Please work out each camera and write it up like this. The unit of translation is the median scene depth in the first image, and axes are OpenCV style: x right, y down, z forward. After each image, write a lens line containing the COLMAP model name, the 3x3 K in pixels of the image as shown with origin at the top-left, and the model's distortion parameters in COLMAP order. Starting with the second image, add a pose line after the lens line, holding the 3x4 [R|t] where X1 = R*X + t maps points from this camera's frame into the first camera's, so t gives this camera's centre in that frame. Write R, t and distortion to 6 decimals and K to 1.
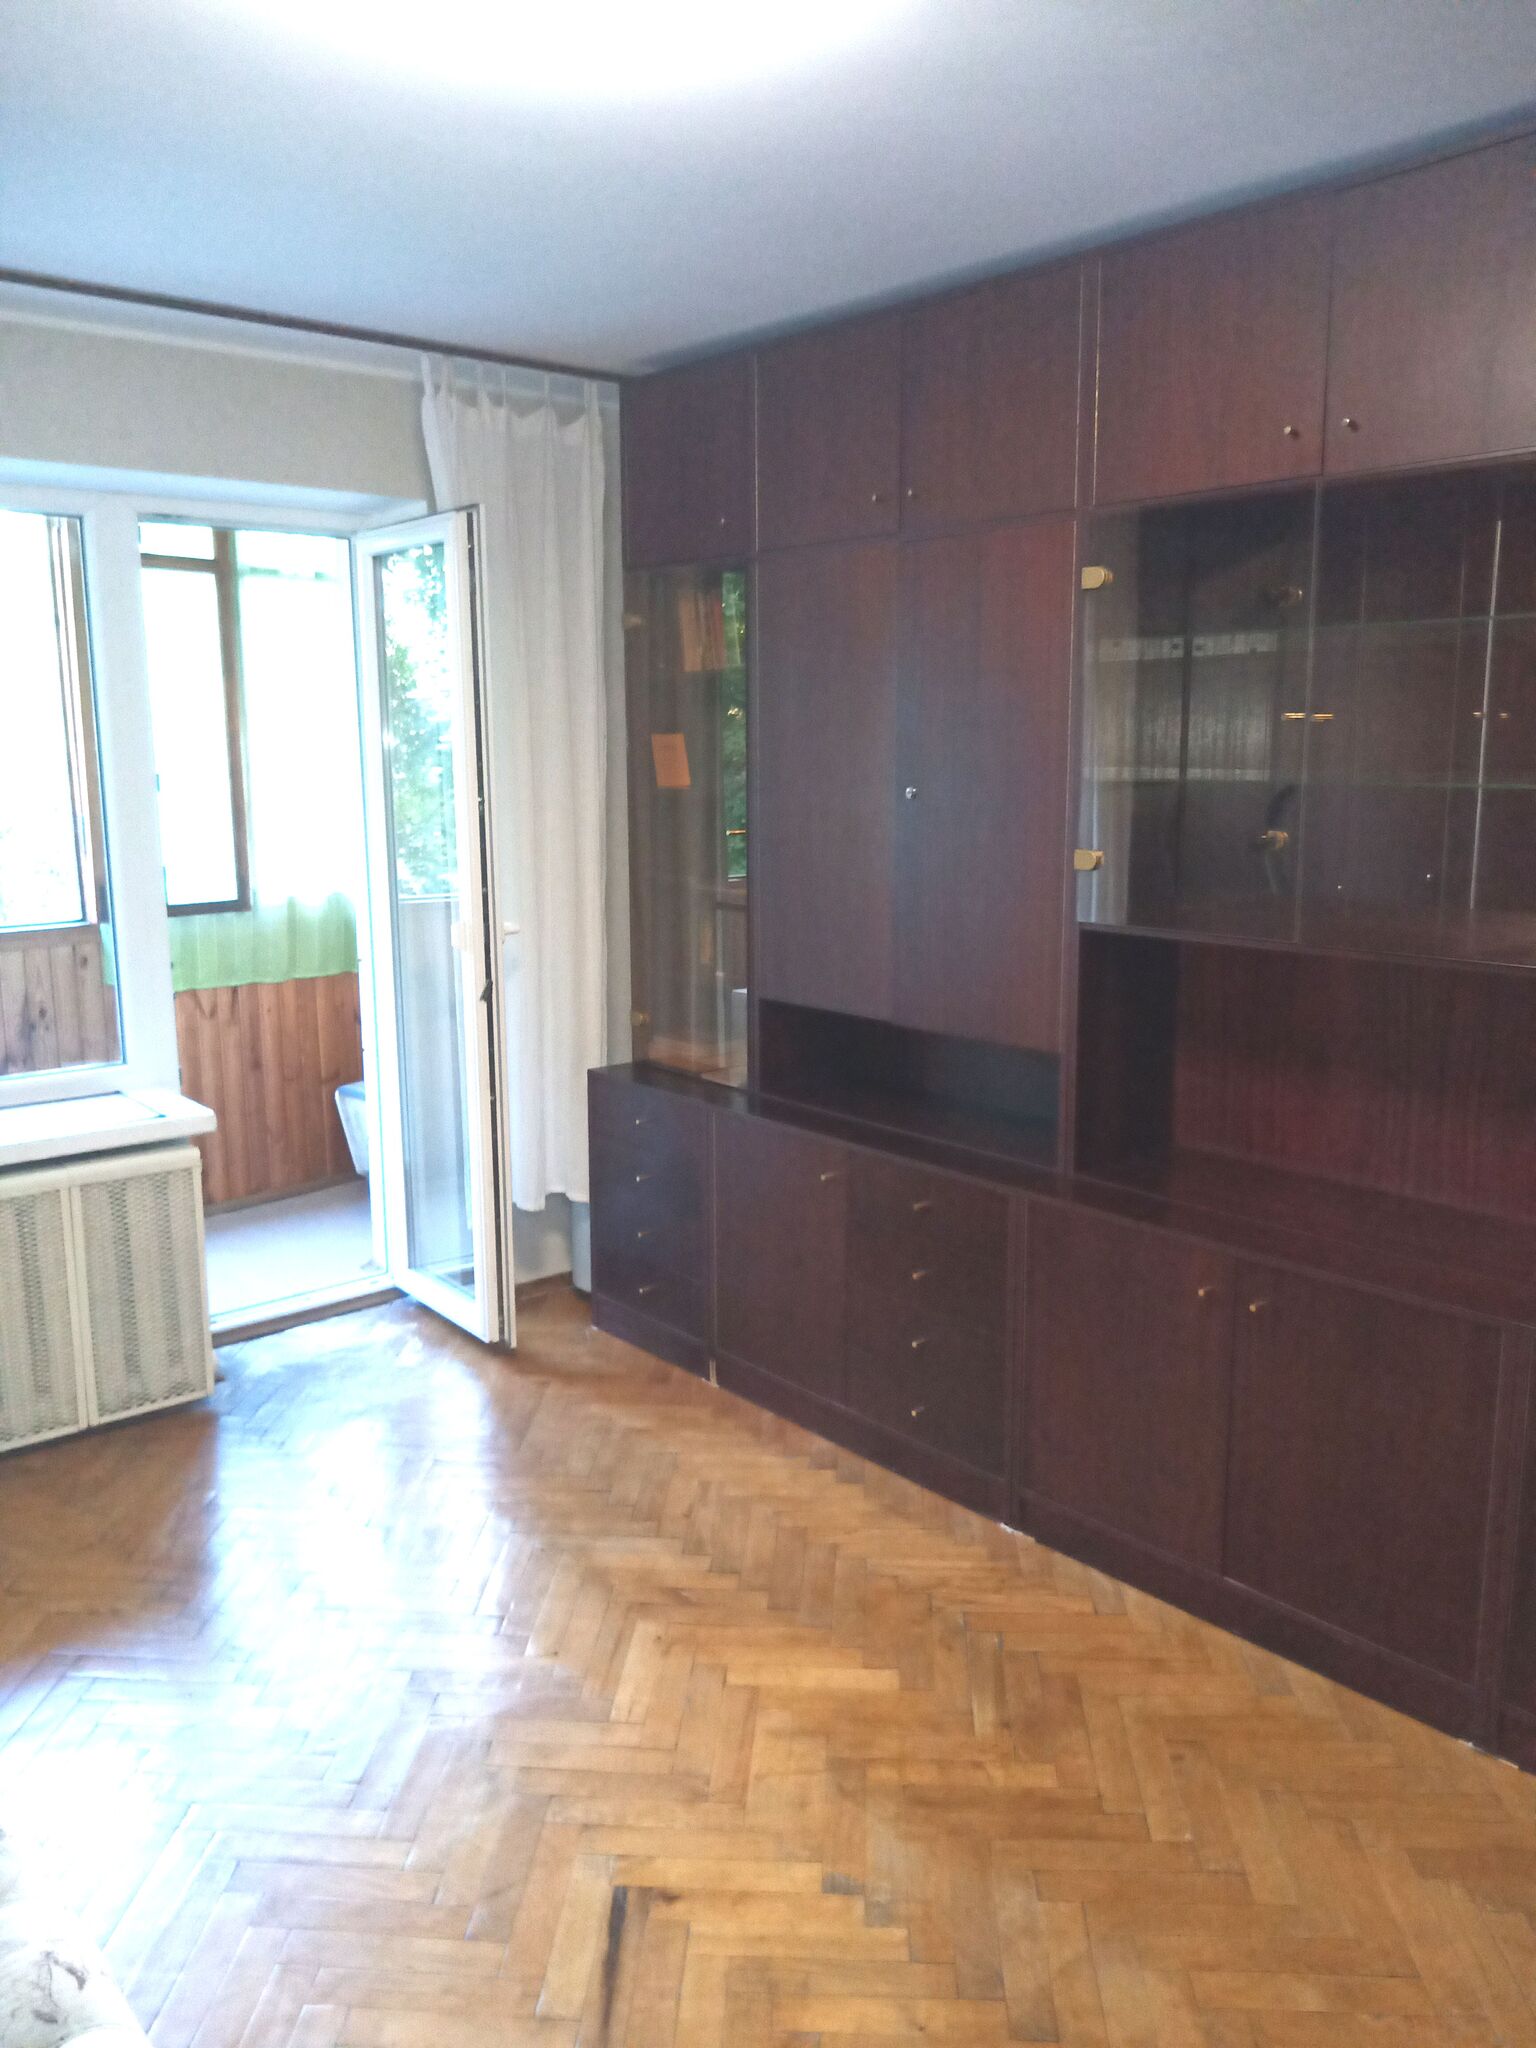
lens RADIAL K [[1554.9, 0, 774.8], [0, 1554.9, 1035.9], [0, 0, 1]] dist [0.046830, -0.081029]
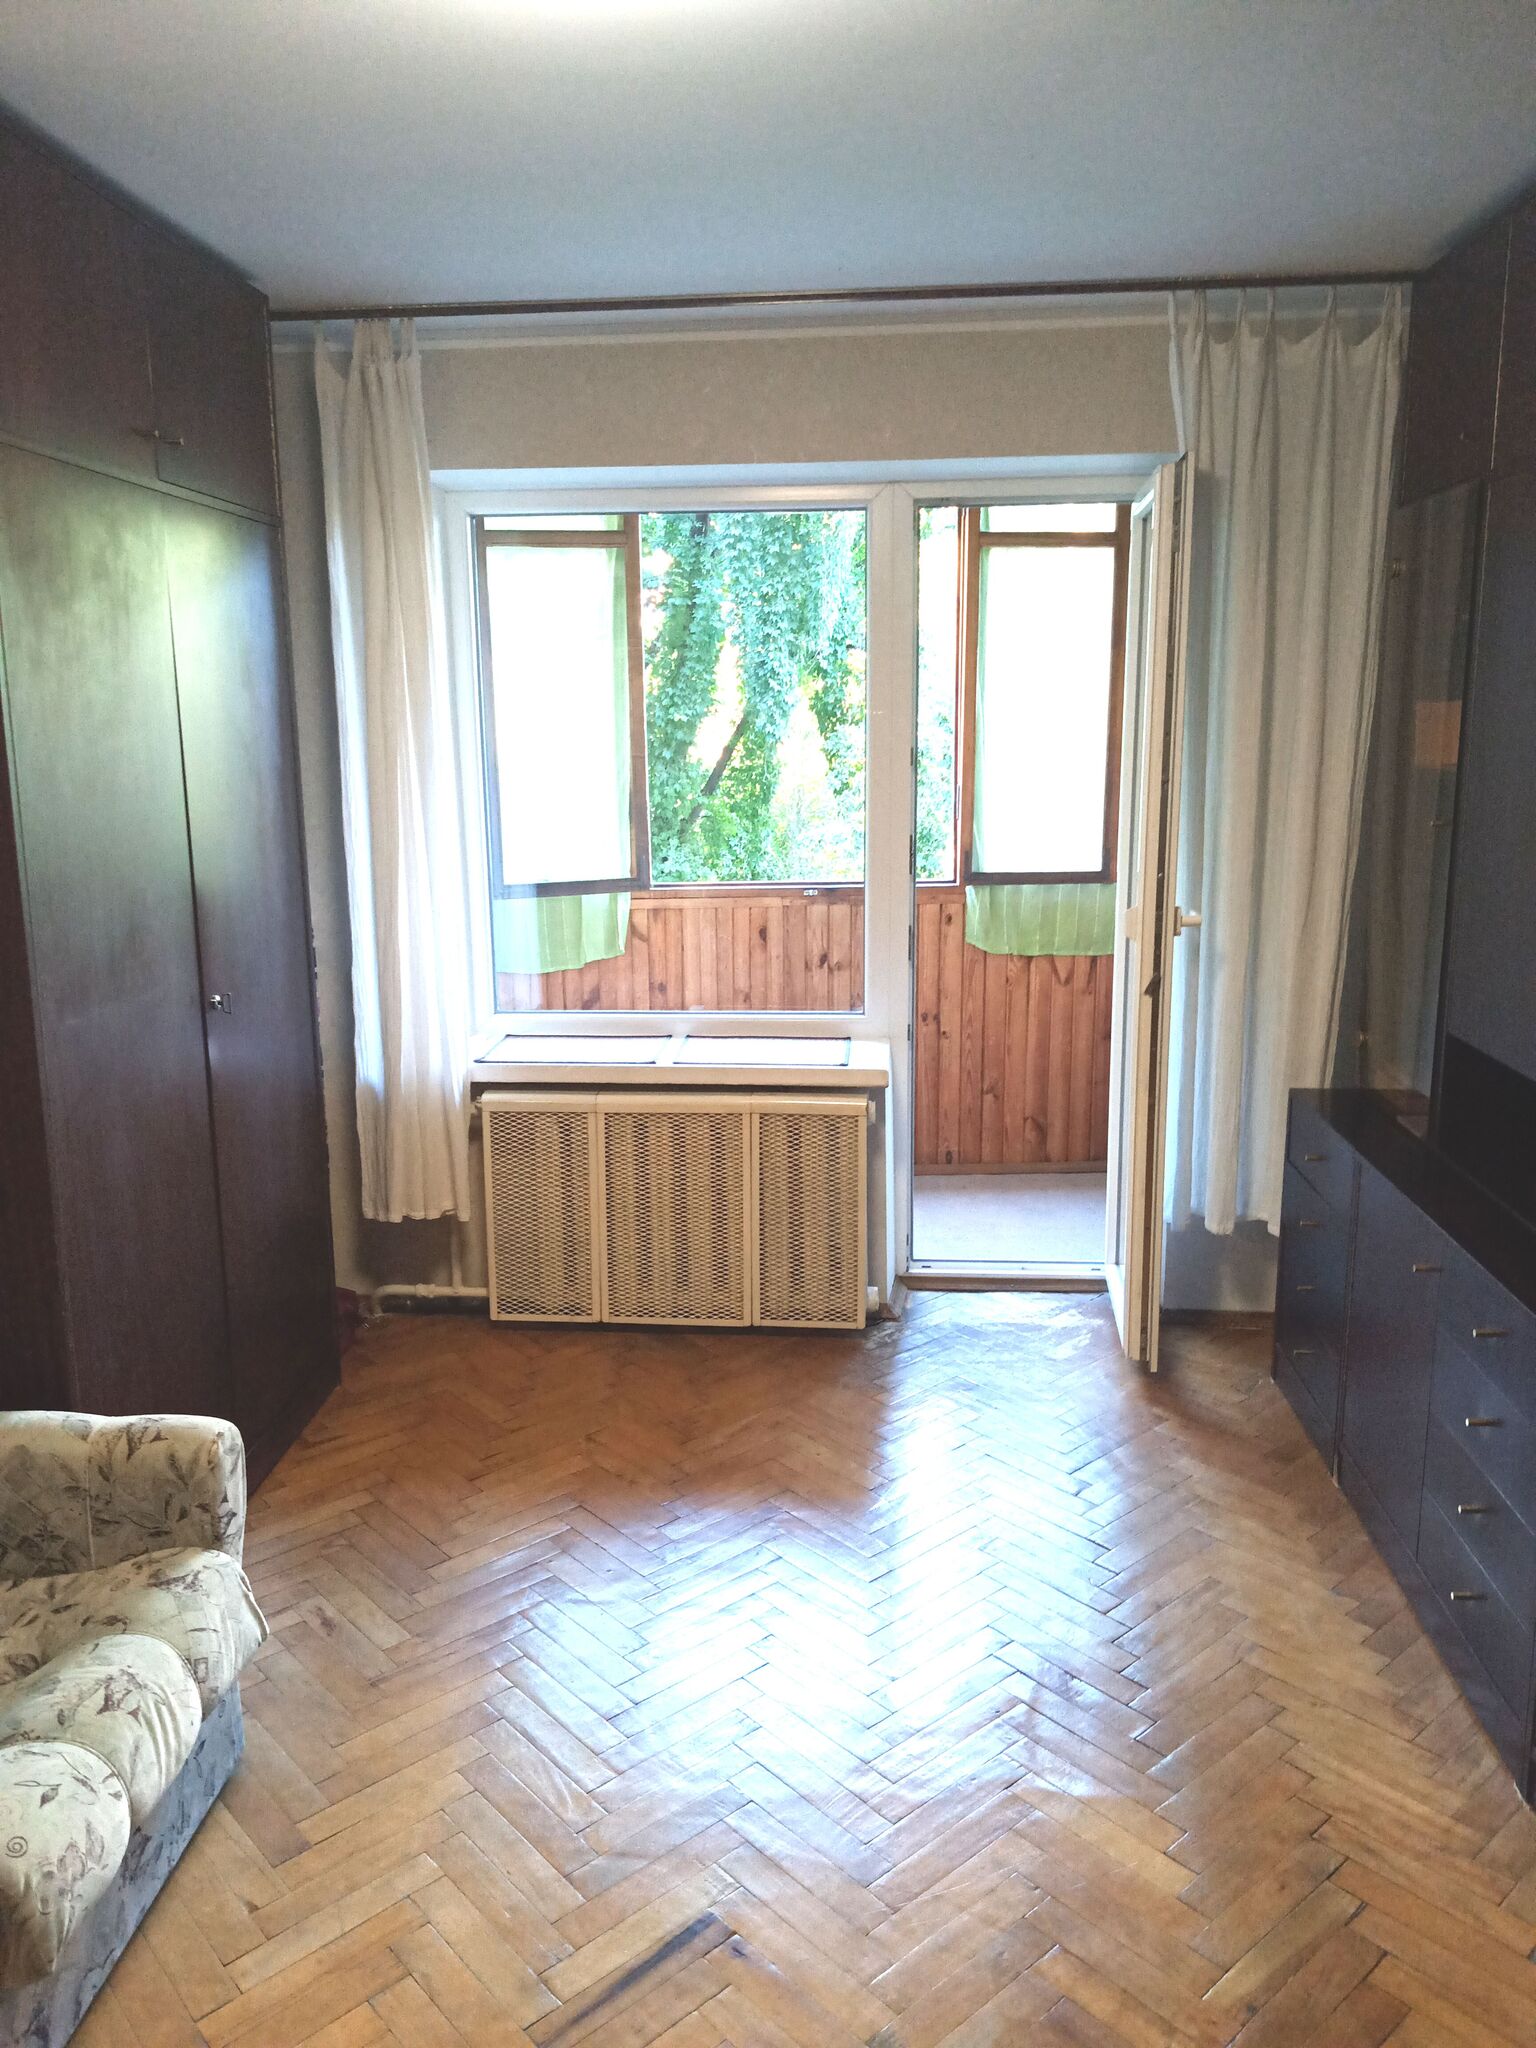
lens RADIAL K [[1554.9, 0, 774.8], [0, 1554.9, 1035.9], [0, 0, 1]] dist [0.046830, -0.081029]
pose [[0.706907, 0.138135, -0.693687, 0.312966], [-0.125114, 0.989699, 0.069582, -0.036314], [0.696153, 0.037602, 0.716908, 0.189299]]
